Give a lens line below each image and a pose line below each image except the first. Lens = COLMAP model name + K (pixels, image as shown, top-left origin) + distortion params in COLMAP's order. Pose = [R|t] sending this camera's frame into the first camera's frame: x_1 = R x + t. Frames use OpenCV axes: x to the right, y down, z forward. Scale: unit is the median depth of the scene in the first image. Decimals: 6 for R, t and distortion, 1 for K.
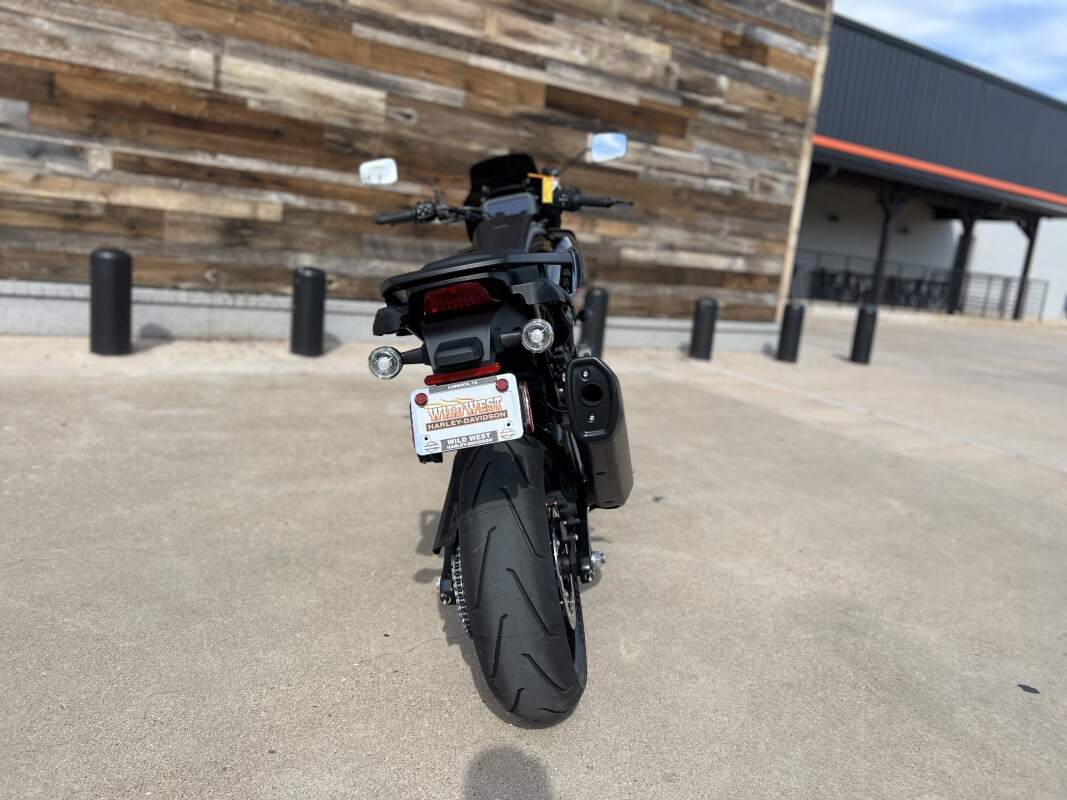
lens RADIAL K [[813.4, 0, 533.5], [0, 813.4, 400.0], [0, 0, 1]] dist [0.041307, -0.059653]
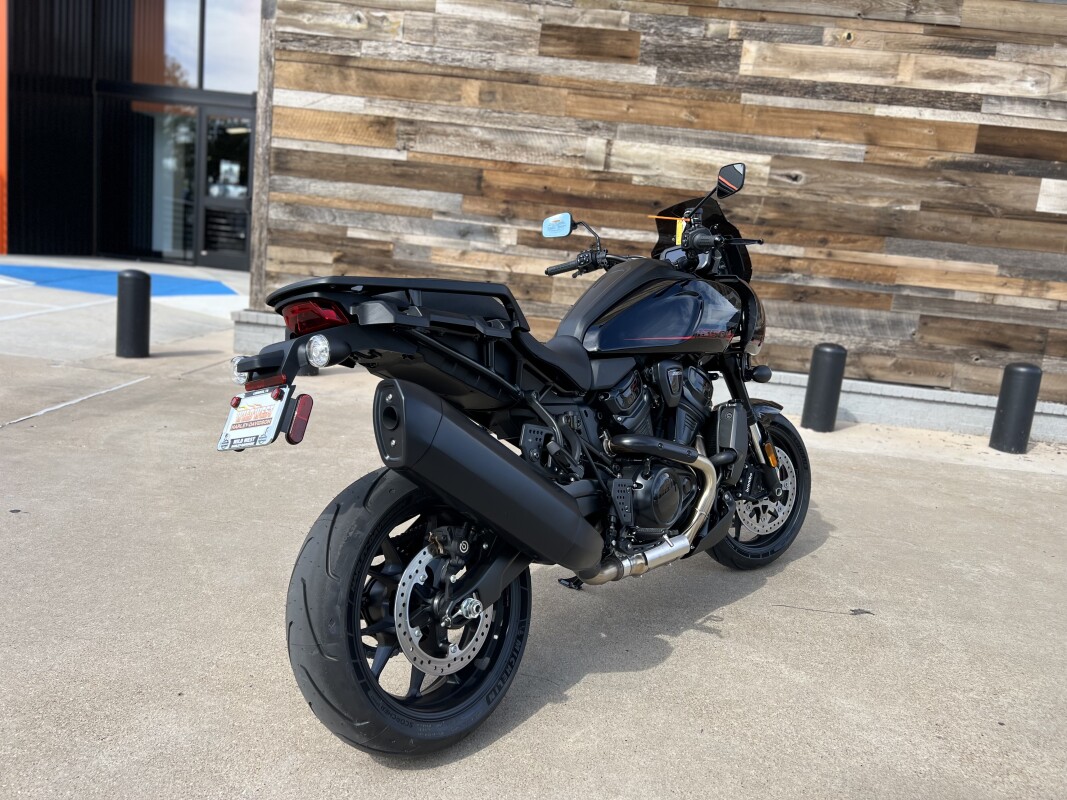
lens RADIAL K [[813.4, 0, 533.5], [0, 813.4, 400.0], [0, 0, 1]] dist [0.041307, -0.059653]
pose [[0.782319, 0.074690, -0.618384, 0.254260], [-0.132370, 0.990043, -0.047881, -0.001766], [0.608651, 0.119314, 0.784416, 0.103970]]
